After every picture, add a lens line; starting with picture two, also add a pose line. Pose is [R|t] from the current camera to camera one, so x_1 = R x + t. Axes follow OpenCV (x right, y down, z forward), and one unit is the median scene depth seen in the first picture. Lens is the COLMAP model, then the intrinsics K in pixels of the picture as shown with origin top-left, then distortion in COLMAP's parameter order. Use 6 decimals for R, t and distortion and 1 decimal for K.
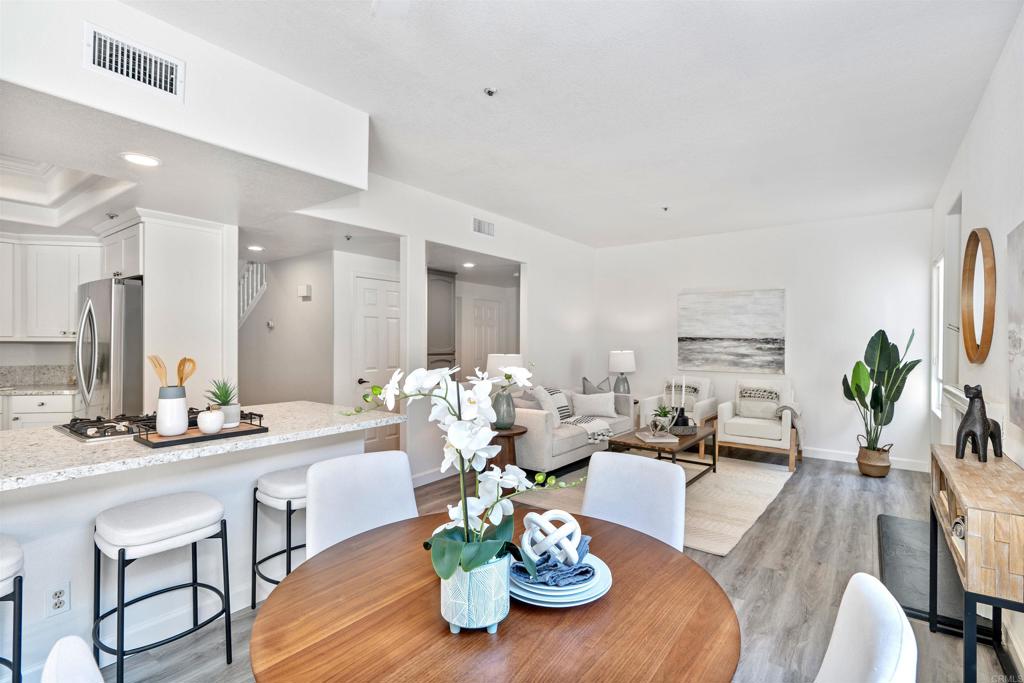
lens RADIAL K [[492.1, 0, 514.4], [0, 492.1, 340.4], [0, 0, 1]] dist [-0.005567, 0.000983]
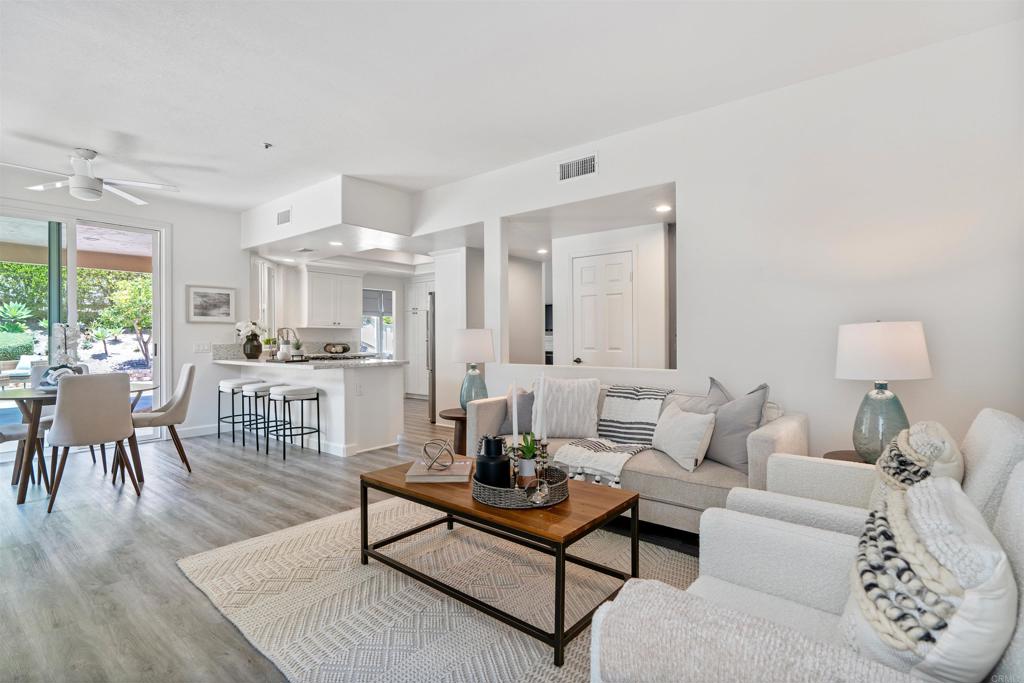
lens RADIAL K [[492.1, 0, 517.0], [0, 492.1, 338.4], [0, 0, 1]] dist [-0.005567, 0.000983]
pose [[-0.049005, -0.005050, -0.998786, 0.714158], [0.003436, 0.999980, -0.005225, 0.043212], [0.998793, -0.003688, -0.048987, 0.944138]]
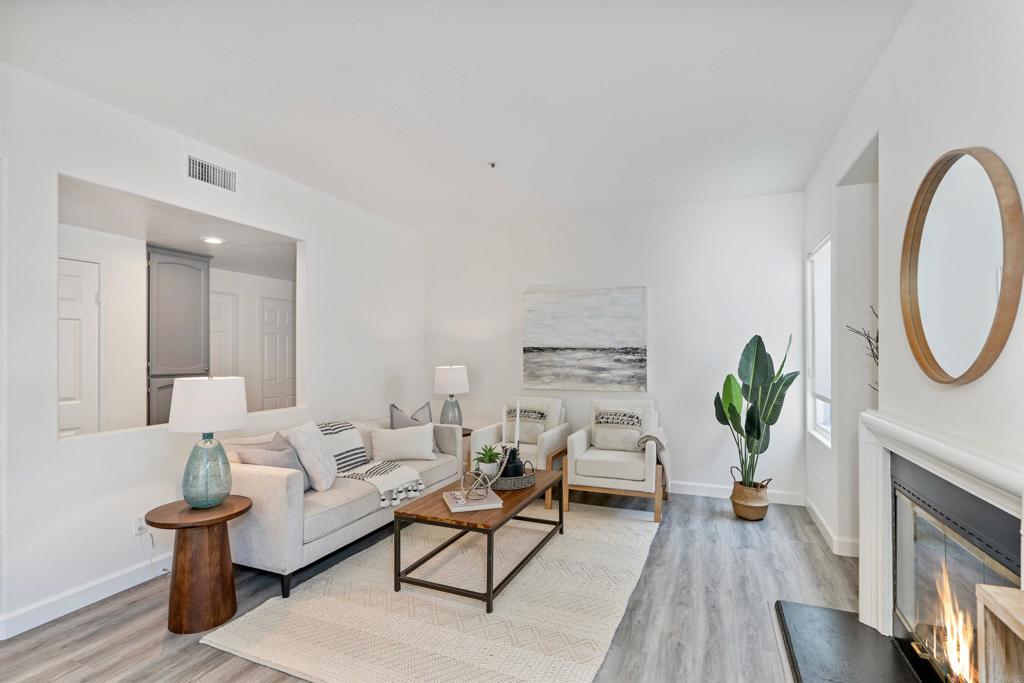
lens RADIAL K [[492.1, 0, 512.9], [0, 492.1, 349.4], [0, 0, 1]] dist [-0.005567, 0.000983]
pose [[0.970239, -0.008584, 0.241996, 0.158435], [0.010481, 0.999924, -0.006556, 0.002444], [-0.241921, 0.008897, 0.970255, 0.301254]]
